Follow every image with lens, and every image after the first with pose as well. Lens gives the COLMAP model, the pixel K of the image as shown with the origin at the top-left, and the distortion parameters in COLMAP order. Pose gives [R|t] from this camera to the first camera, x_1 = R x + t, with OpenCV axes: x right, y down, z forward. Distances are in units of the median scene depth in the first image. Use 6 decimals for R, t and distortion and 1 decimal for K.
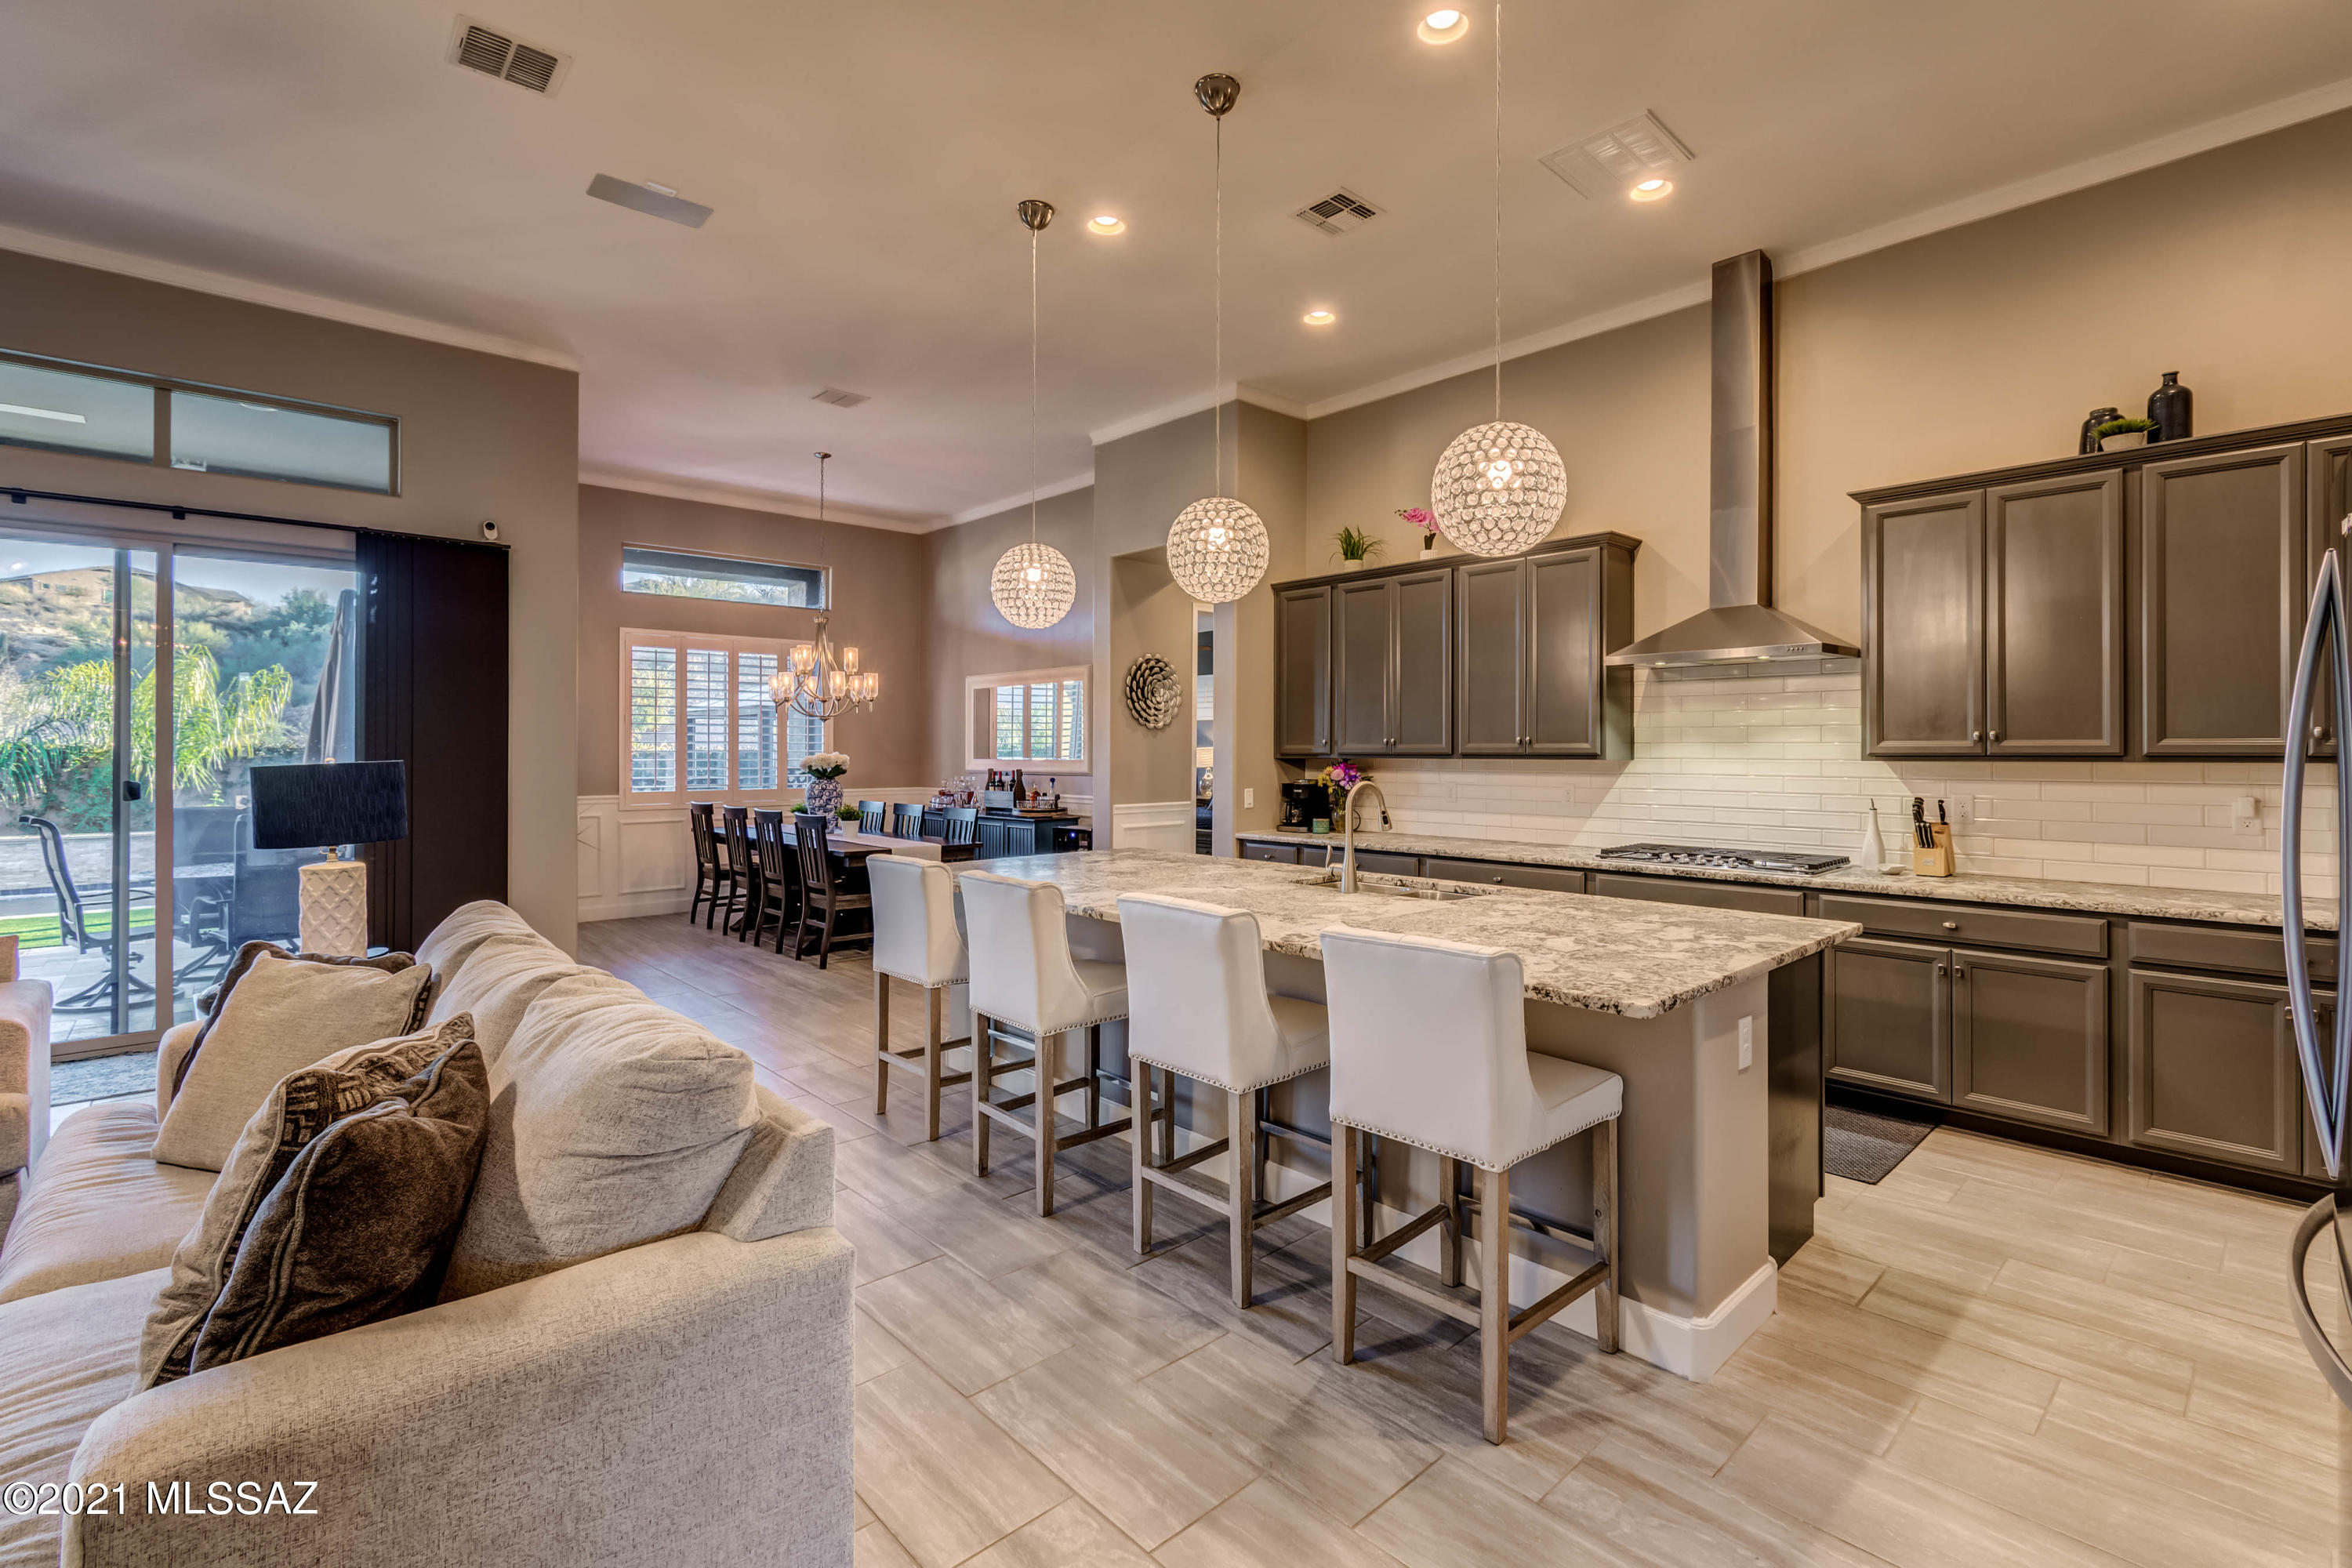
lens RADIAL K [[1050.8, 0, 1166.1], [0, 1050.8, 740.5], [0, 0, 1]] dist [0.004696, -0.002813]
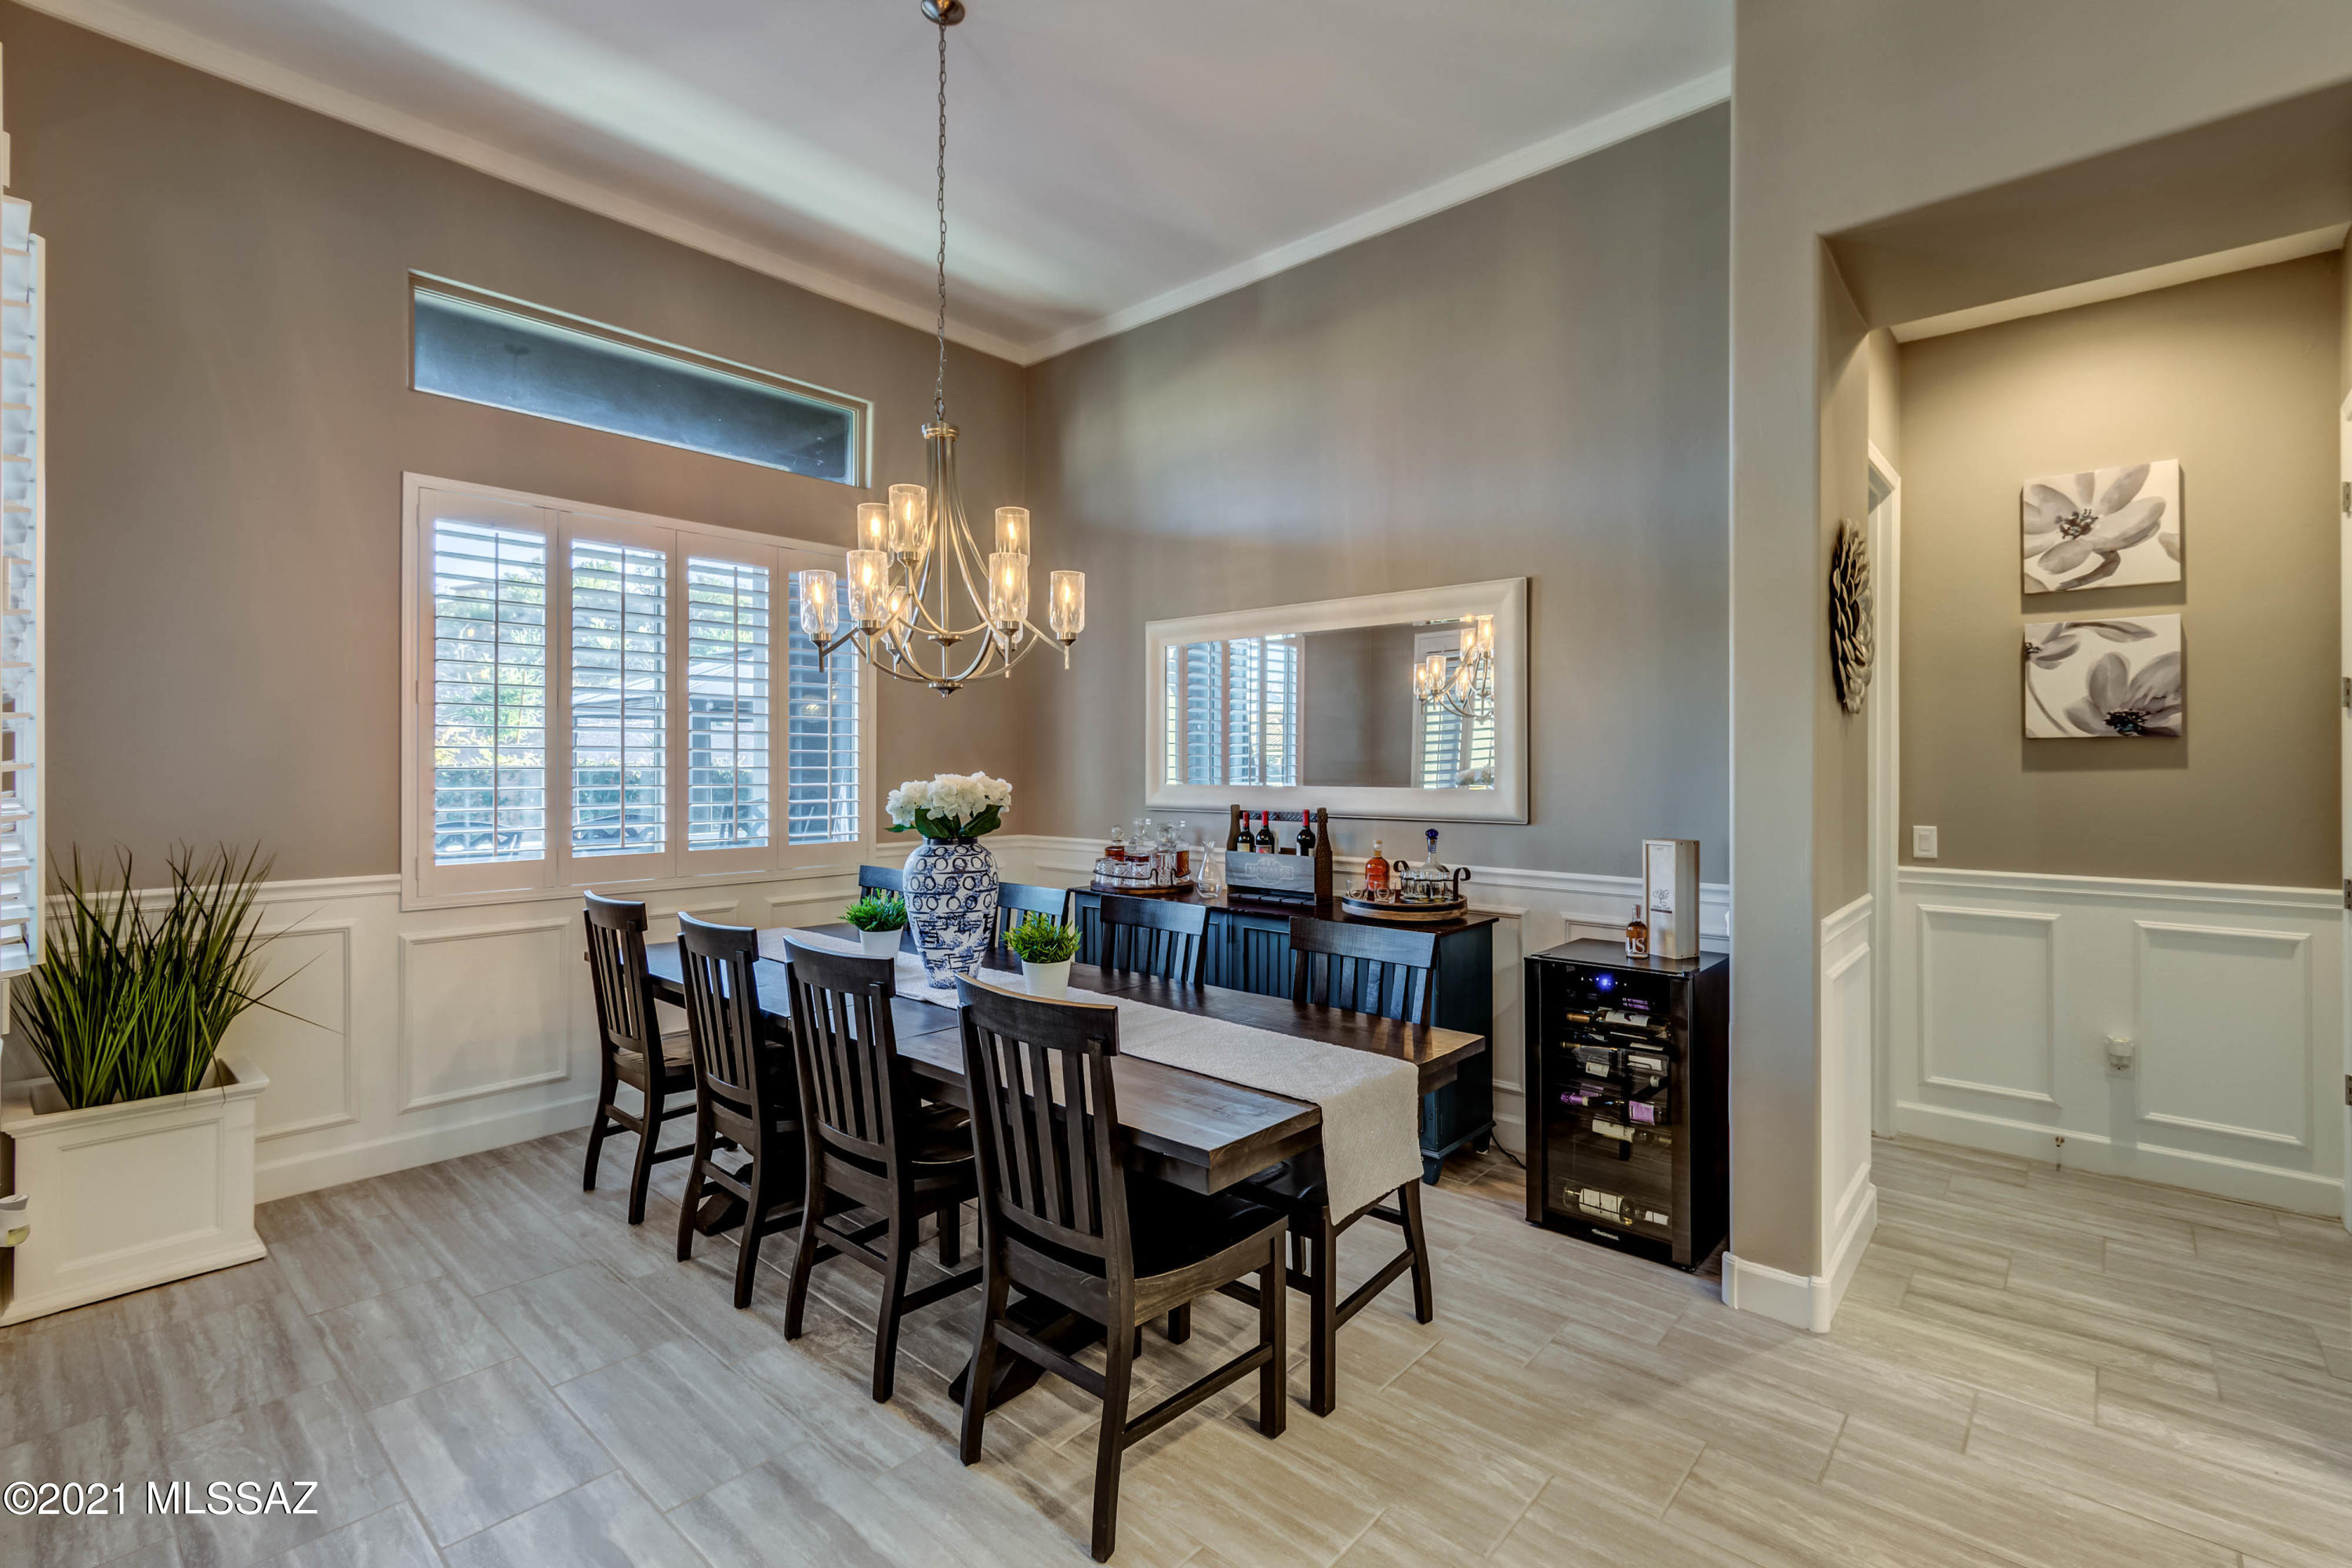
lens RADIAL K [[1050.8, 0, 1180.2], [0, 1050.8, 766.0], [0, 0, 1]] dist [0.004696, -0.002813]
pose [[0.994178, 0.002317, 0.107724, -0.272118], [-0.003269, 0.999957, 0.008655, 0.004726], [-0.107699, -0.008957, 0.994143, 0.582406]]
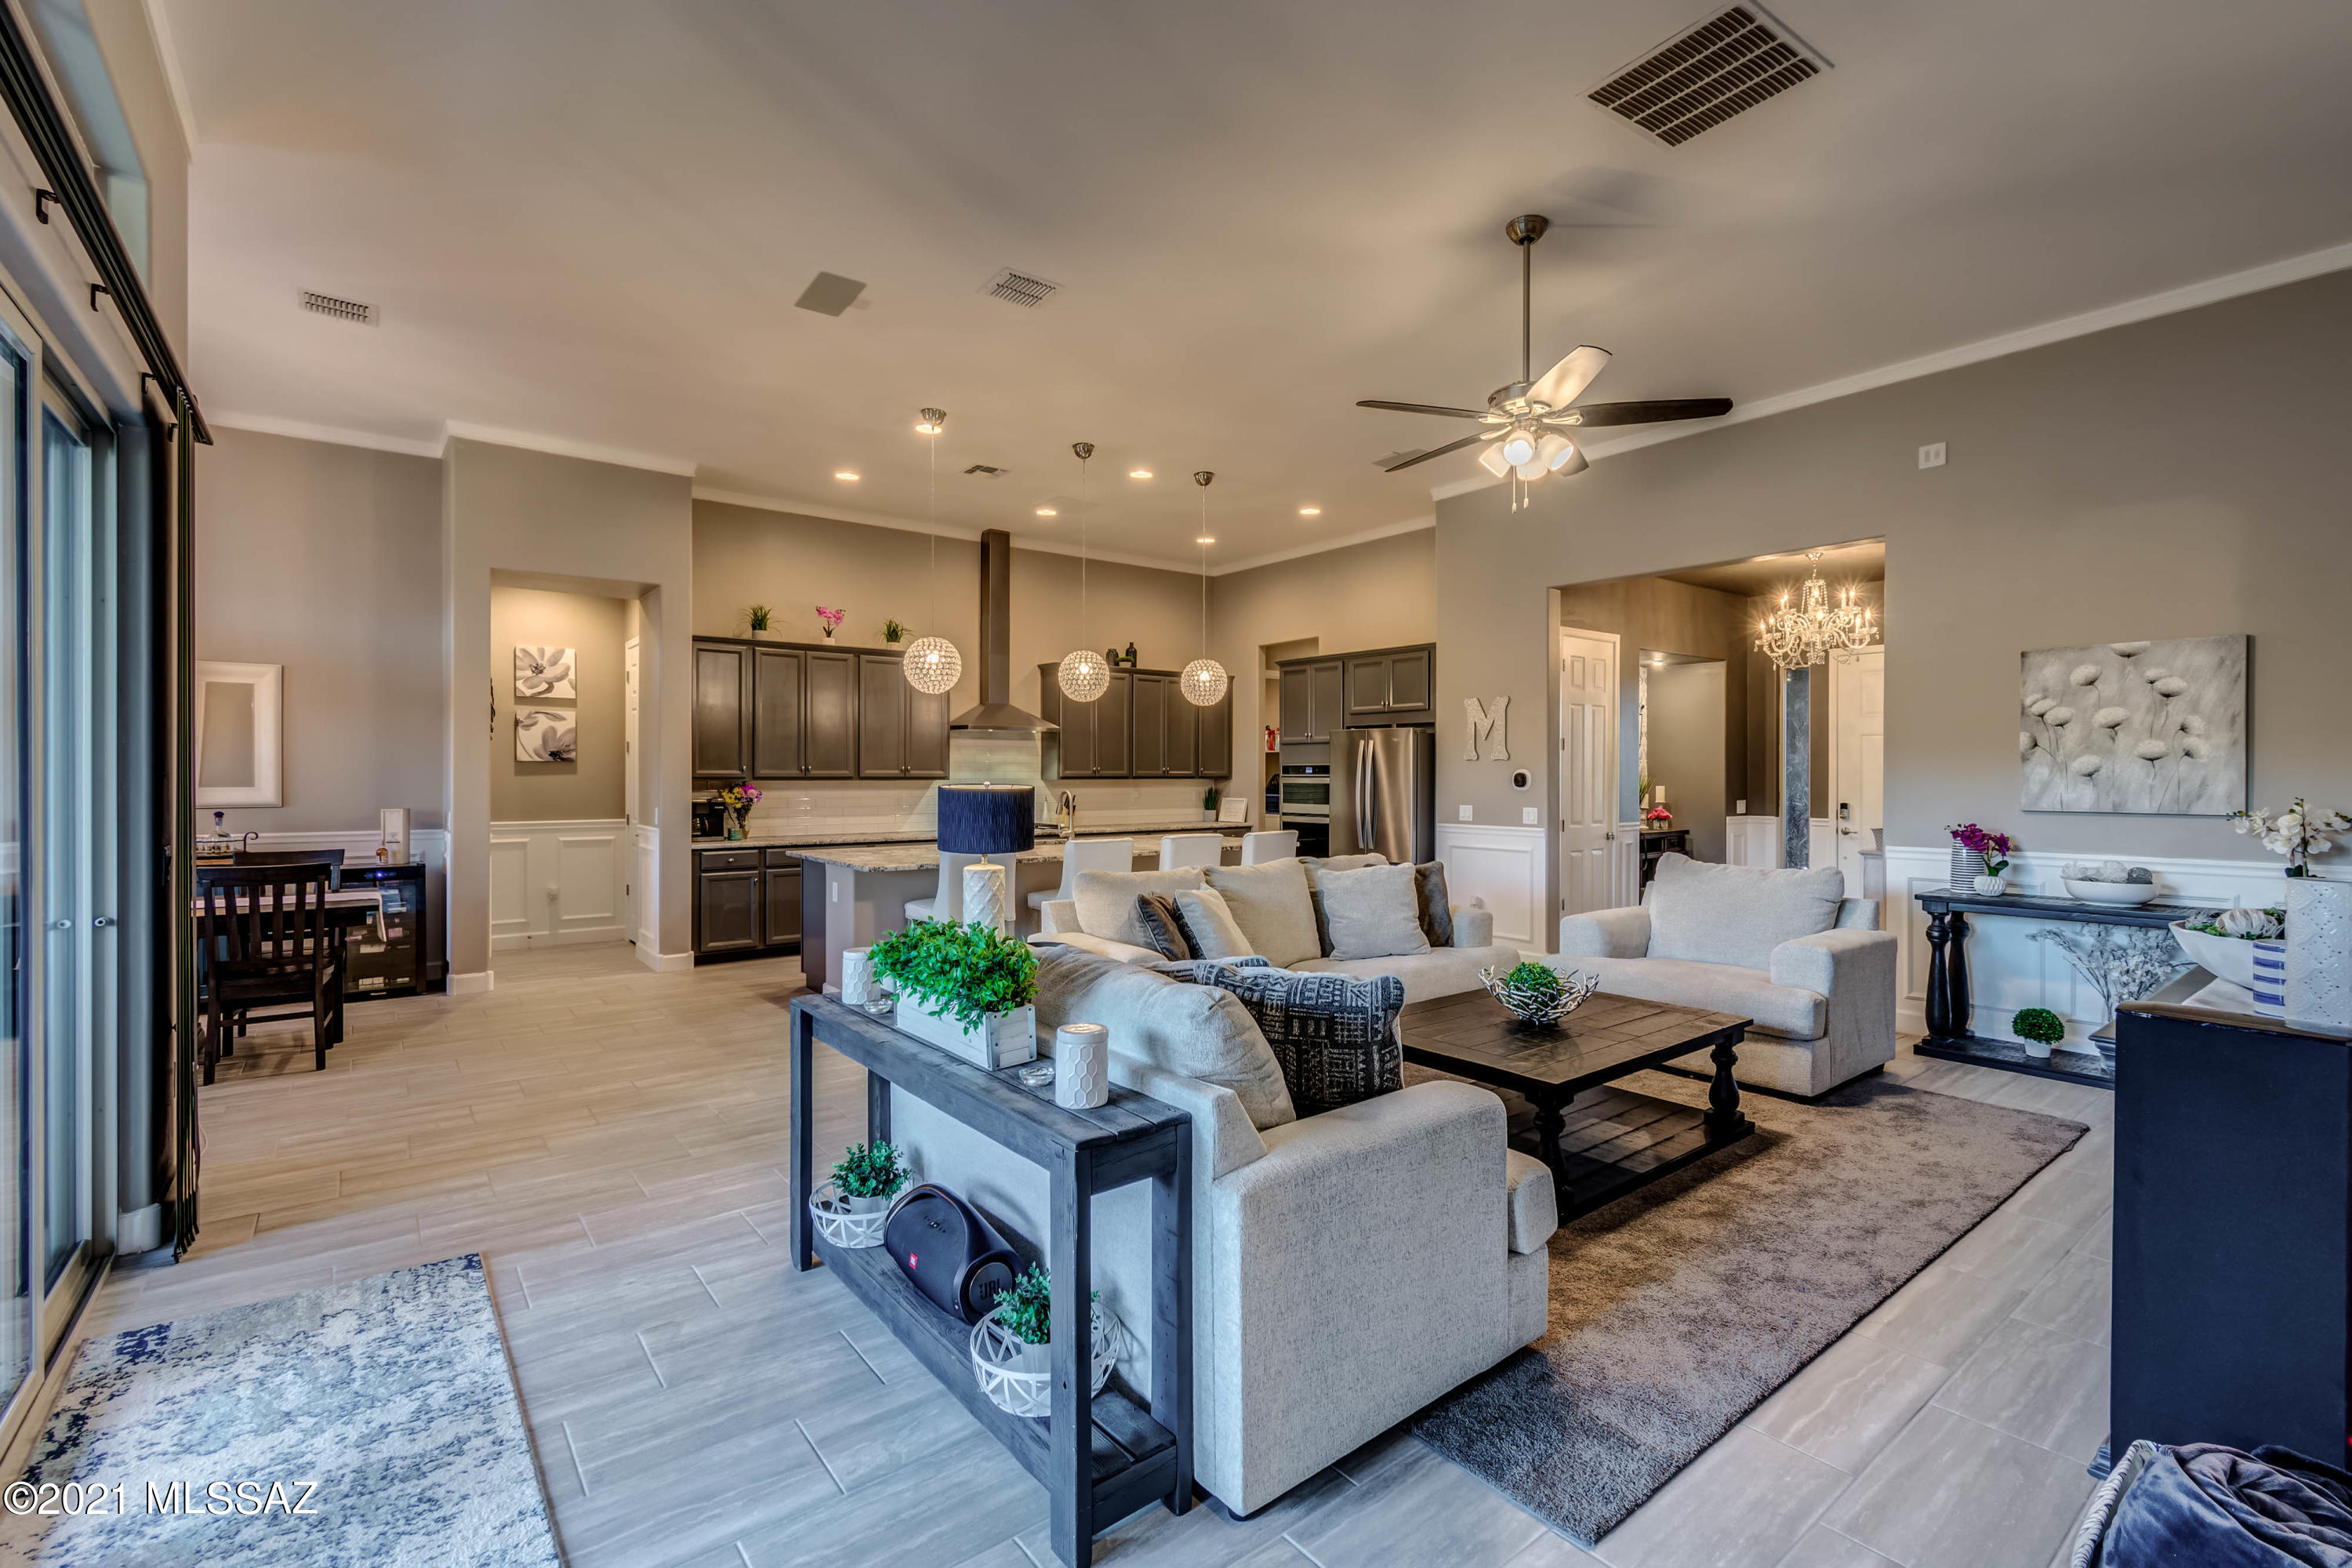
lens RADIAL K [[1050.8, 0, 1198.6], [0, 1050.8, 762.2], [0, 0, 1]] dist [0.004696, -0.002813]
pose [[0.071407, 0.011875, 0.997377, -0.824394], [-0.008124, 0.999903, -0.011324, 0.002848], [-0.997414, -0.007294, 0.071497, 0.267310]]
